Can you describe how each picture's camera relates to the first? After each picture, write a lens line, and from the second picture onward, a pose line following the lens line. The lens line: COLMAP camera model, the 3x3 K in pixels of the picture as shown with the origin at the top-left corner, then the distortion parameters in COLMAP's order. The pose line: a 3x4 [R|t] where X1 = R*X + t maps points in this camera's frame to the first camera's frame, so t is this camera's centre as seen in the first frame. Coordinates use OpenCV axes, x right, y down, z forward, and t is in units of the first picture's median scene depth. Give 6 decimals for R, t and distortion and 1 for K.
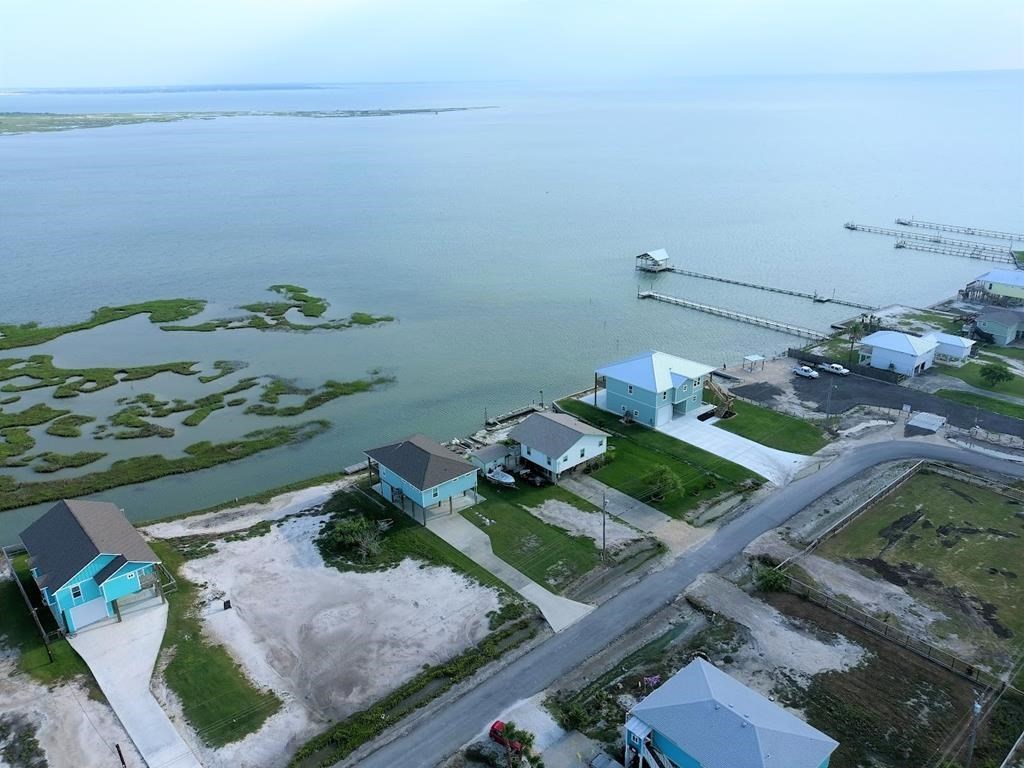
lens RADIAL K [[765.4, 0, 515.3], [0, 765.4, 382.2], [0, 0, 1]] dist [0.053608, -0.052181]
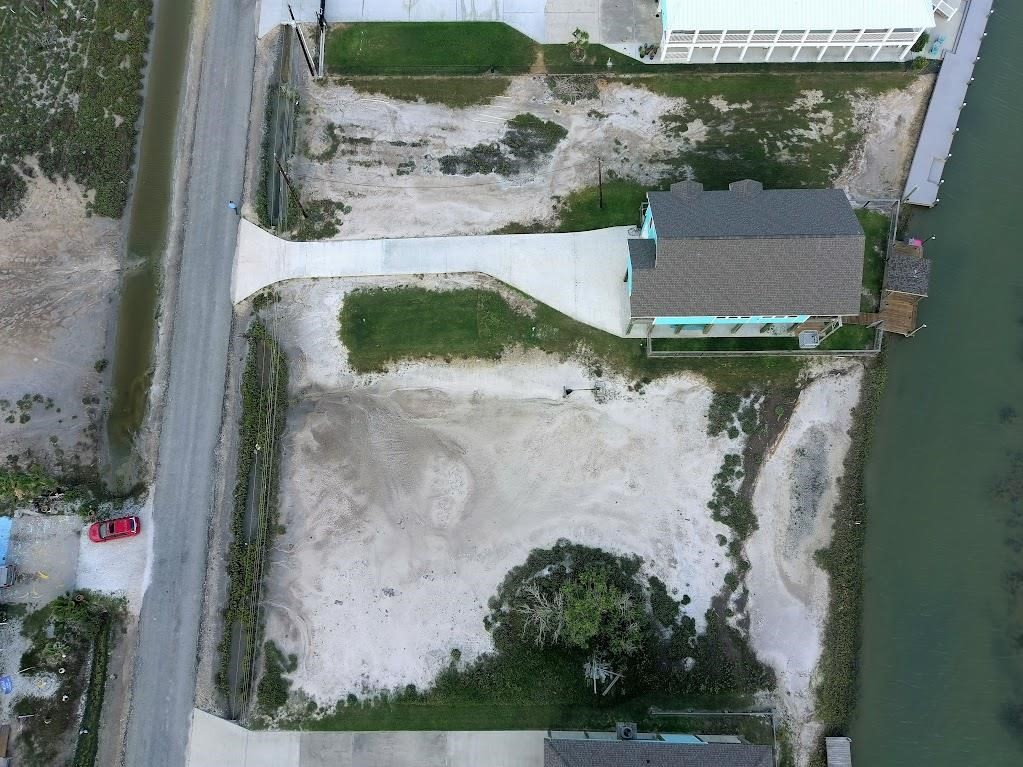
lens RADIAL K [[764.7, 0, 514.8], [0, 764.7, 382.9], [0, 0, 1]] dist [0.053608, -0.052181]
pose [[-0.662302, 0.729671, -0.170106, -0.213093], [-0.260601, -0.011485, 0.965378, -0.382662], [0.702455, 0.683702, 0.197759, 0.779435]]
